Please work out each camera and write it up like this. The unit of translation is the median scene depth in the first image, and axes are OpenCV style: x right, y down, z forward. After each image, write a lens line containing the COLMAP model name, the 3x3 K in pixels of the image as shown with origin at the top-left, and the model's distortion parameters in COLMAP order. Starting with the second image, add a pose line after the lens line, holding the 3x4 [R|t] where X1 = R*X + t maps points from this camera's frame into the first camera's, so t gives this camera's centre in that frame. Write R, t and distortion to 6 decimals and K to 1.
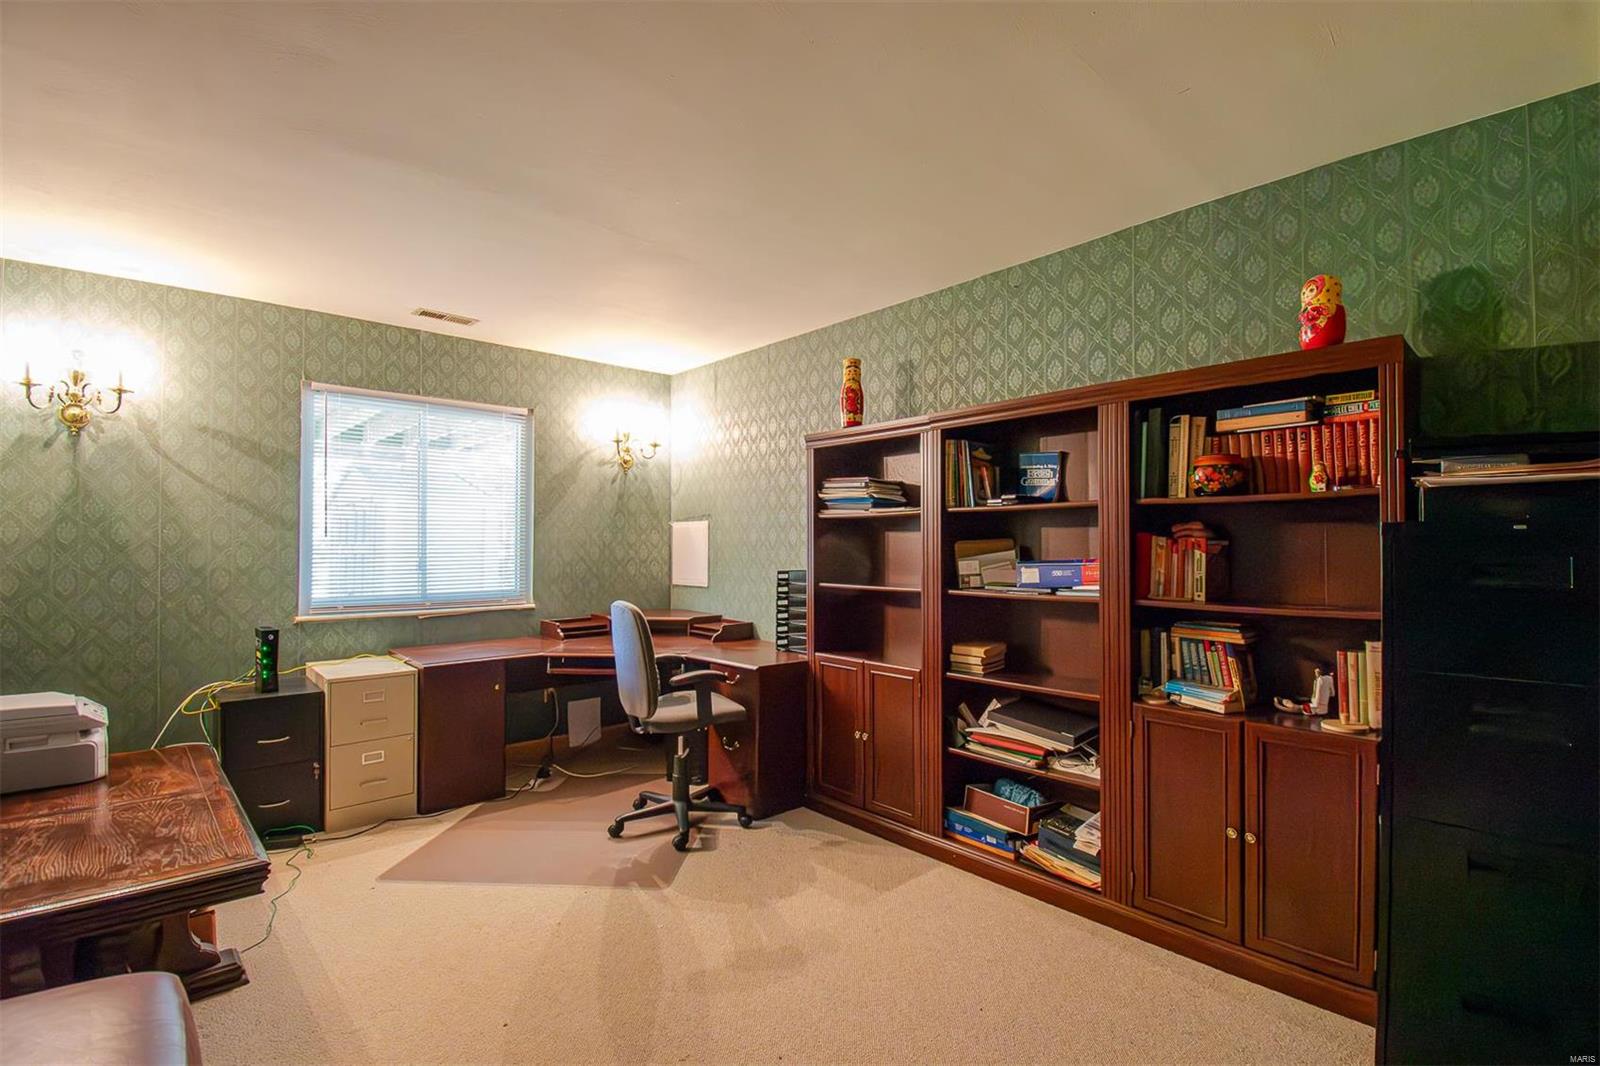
lens RADIAL K [[760.9, 0, 800.0], [0, 760.9, 533.0], [0, 0, 1]] dist [0.015419, -0.021546]
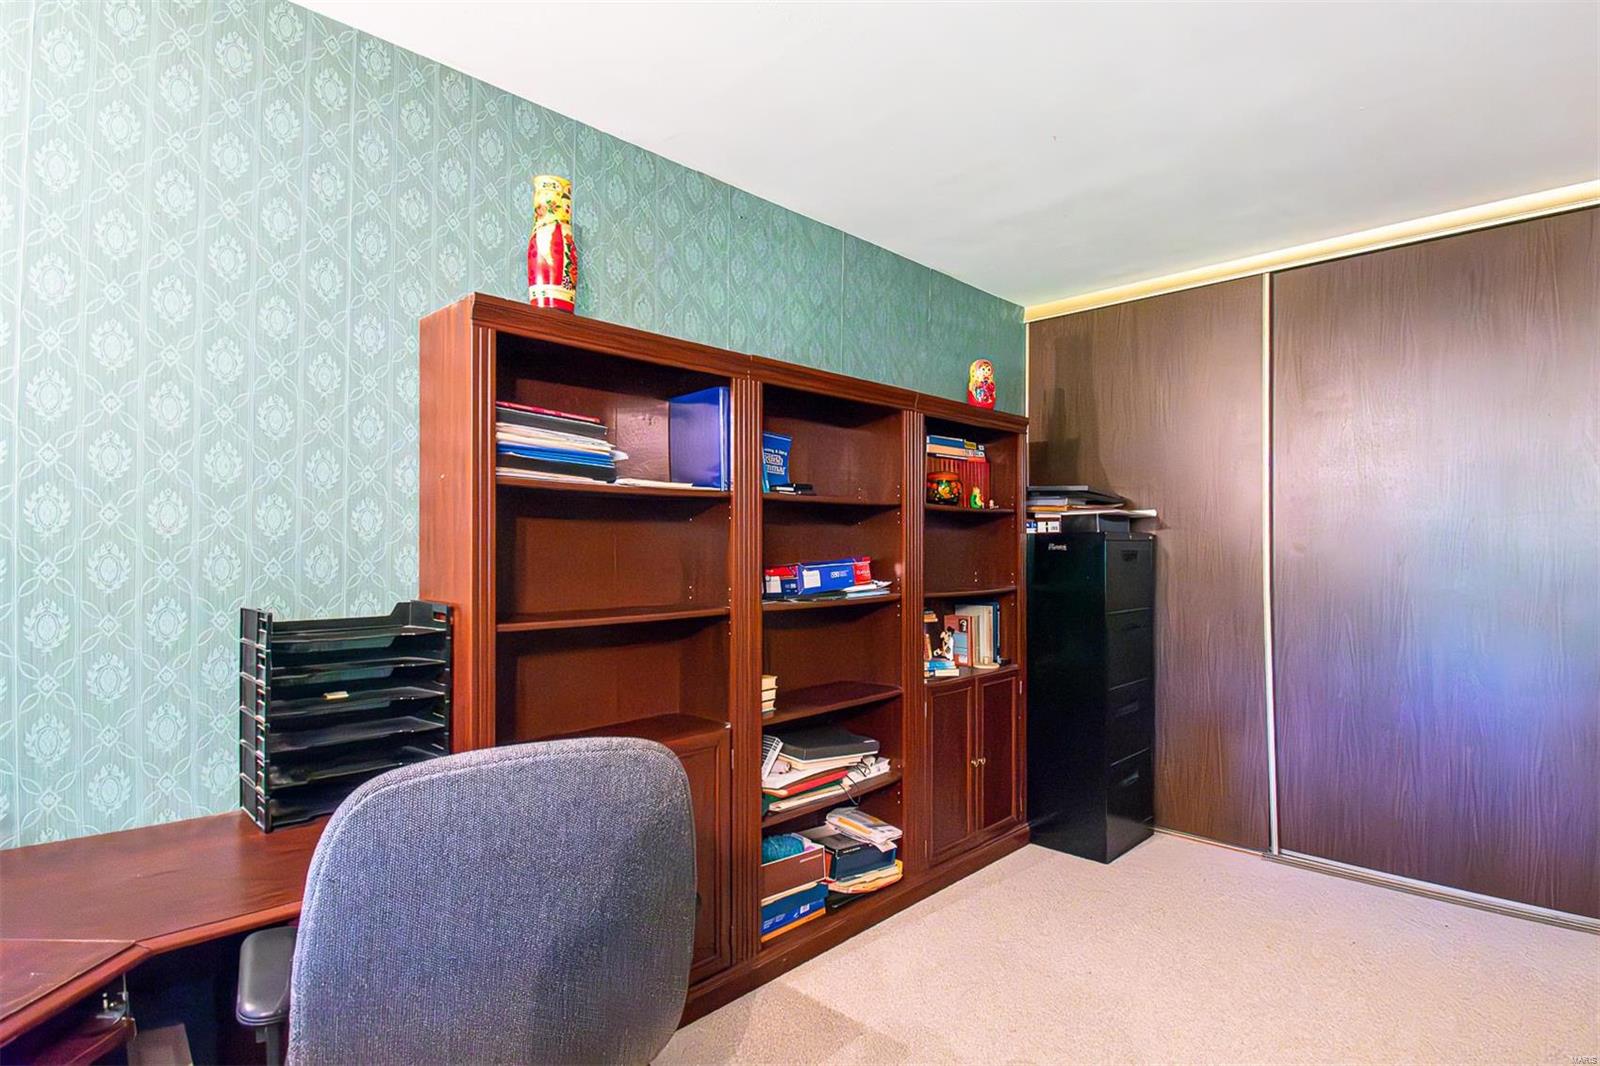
lens RADIAL K [[760.9, 0, 800.0], [0, 760.9, 533.0], [0, 0, 1]] dist [0.015419, -0.021546]
pose [[-0.061115, 0.004257, 0.998122, -0.313900], [-0.028878, 0.999565, -0.006031, 0.005238], [-0.997713, -0.029192, -0.060965, 0.599964]]
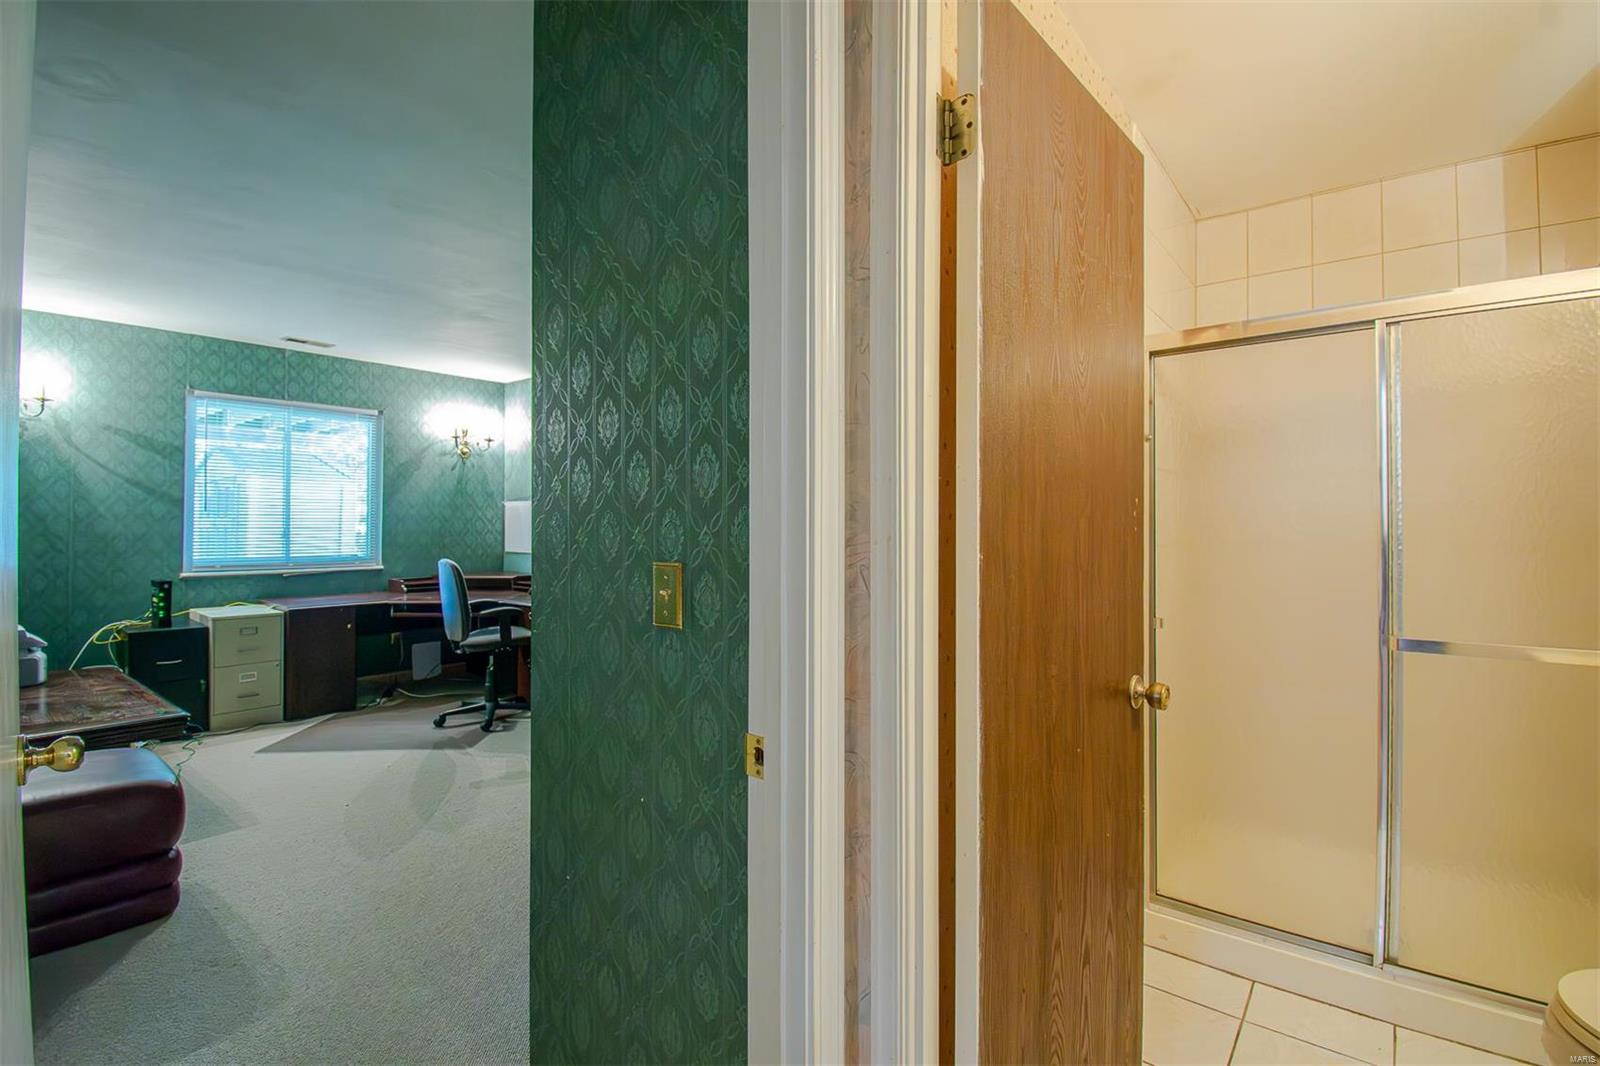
lens RADIAL K [[733.8, 0, 804.5], [0, 733.8, 516.0], [0, 0, 1]] dist [0.011565, -0.020960]
pose [[0.986204, 0.007799, 0.165350, 0.174926], [-0.008917, 0.999942, 0.006017, -0.003557], [-0.165293, -0.007408, 0.986217, -0.398546]]
